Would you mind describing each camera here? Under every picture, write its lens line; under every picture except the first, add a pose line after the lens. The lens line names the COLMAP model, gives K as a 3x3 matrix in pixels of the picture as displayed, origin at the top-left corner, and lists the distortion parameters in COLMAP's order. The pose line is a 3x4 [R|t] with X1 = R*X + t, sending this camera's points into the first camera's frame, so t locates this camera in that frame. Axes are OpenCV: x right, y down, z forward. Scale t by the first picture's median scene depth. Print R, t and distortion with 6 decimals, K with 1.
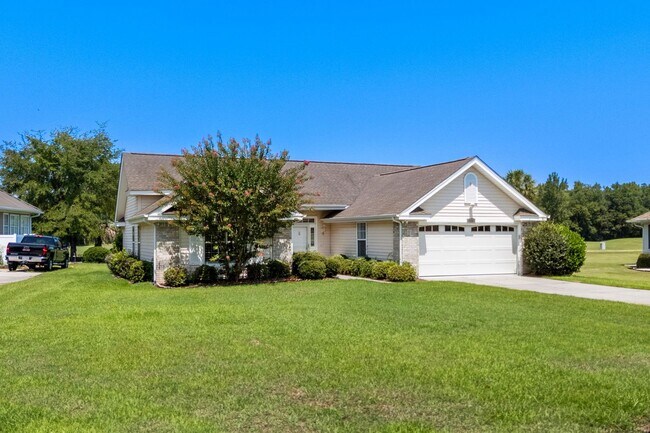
lens RADIAL K [[633.5, 0, 349.5], [0, 633.5, 199.3], [0, 0, 1]] dist [0.073034, -0.003562]
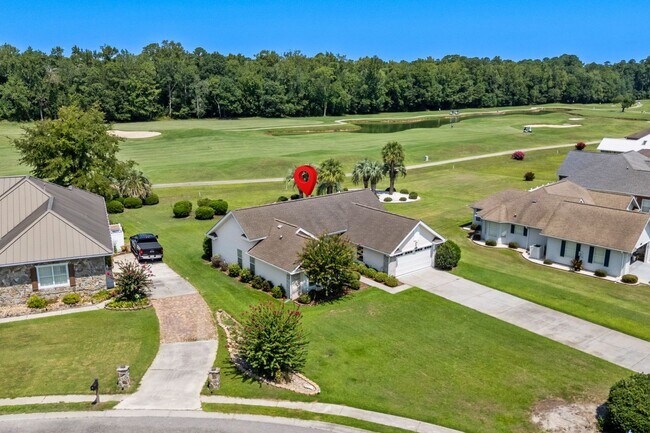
lens RADIAL K [[565.4, 0, 337.1], [0, 565.4, 217.0], [0, 0, 1]] dist [0.036494, -0.007289]
pose [[0.961675, -0.053751, 0.268870, -0.569389], [-0.028808, 0.955362, 0.294030, -0.618130], [-0.272673, -0.290507, 0.917200, -0.644744]]
